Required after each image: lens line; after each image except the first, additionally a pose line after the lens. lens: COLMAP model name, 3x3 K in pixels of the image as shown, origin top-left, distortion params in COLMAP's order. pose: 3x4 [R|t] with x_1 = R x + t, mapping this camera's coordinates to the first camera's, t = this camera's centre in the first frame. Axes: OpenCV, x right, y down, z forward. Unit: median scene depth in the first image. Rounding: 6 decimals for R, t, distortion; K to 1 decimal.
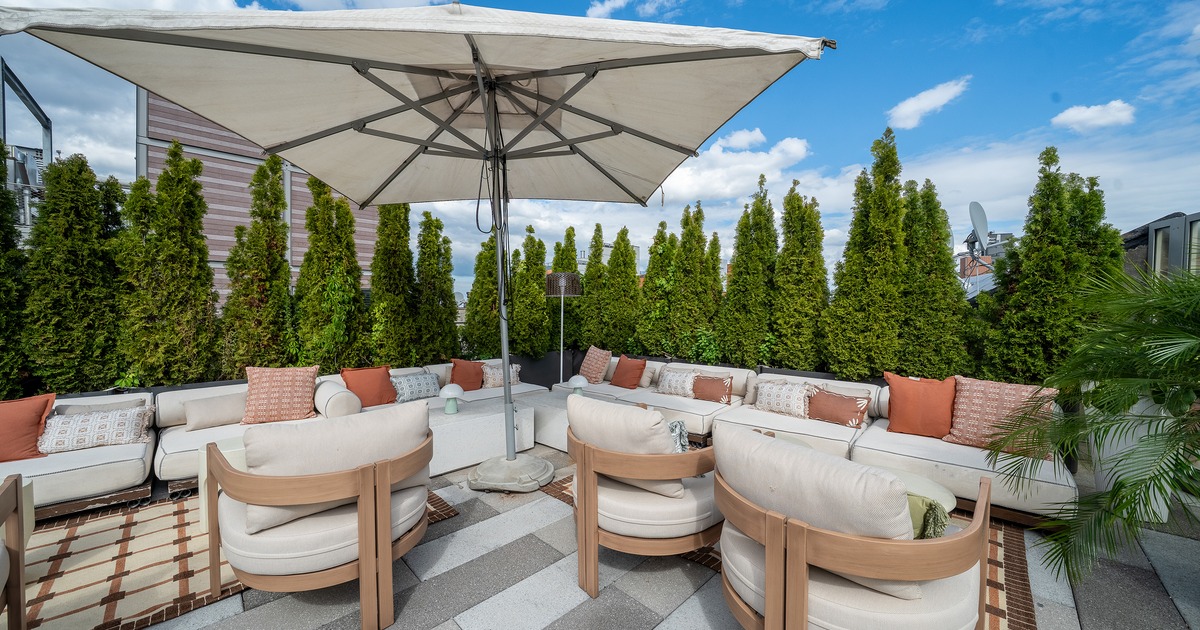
lens RADIAL K [[412.2, 0, 600.0], [0, 412.2, 315.0], [0, 0, 1]] dist [-0.019746, 0.000161]
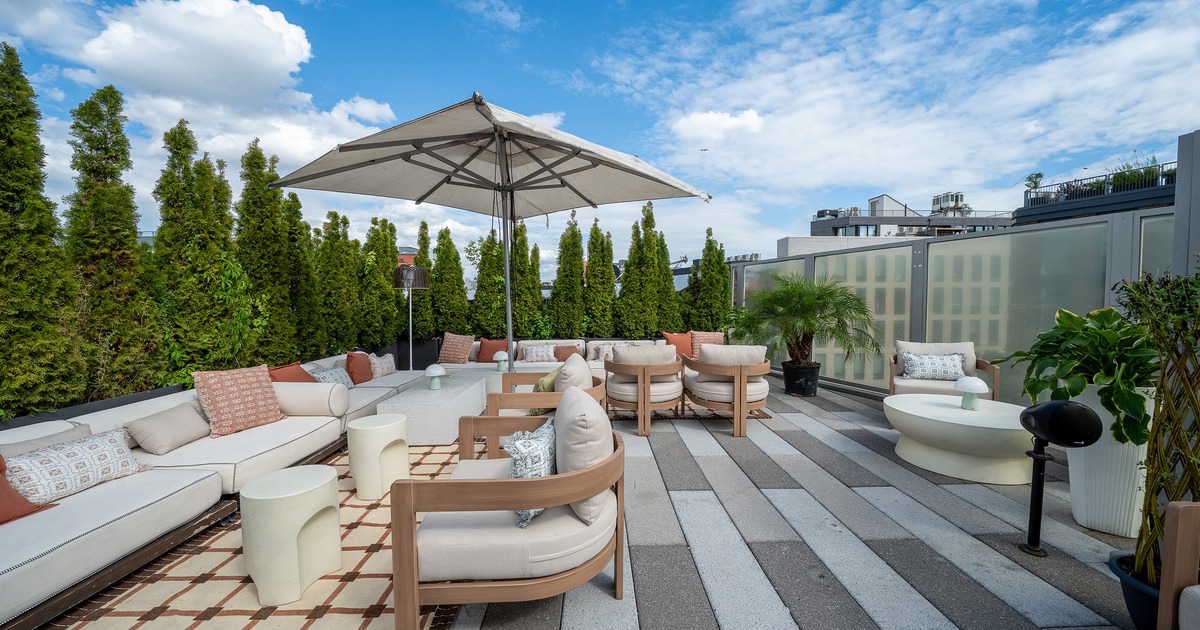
lens RADIAL K [[412.2, 0, 600.0], [0, 412.2, 315.0], [0, 0, 1]] dist [-0.019746, 0.000161]
pose [[0.698207, -0.027426, 0.715370, -0.726745], [0.012114, 0.999575, 0.026499, 0.000755], [-0.715793, -0.009836, 0.698243, -0.131044]]
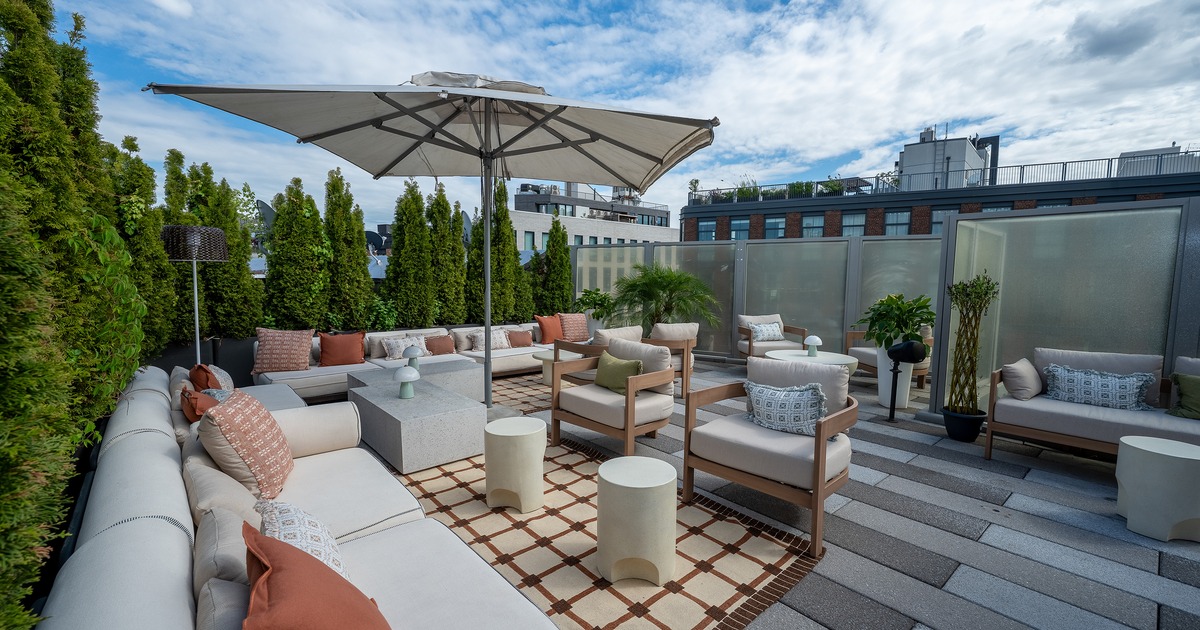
lens RADIAL K [[479.0, 0, 600.0], [0, 479.0, 315.0], [0, 0, 1]] dist [-0.001440, 0.000017]
pose [[0.090370, -0.076504, 0.992965, -1.153138], [-0.000355, 0.997043, 0.076850, -0.025647], [-0.995908, -0.007298, 0.090076, 0.387600]]
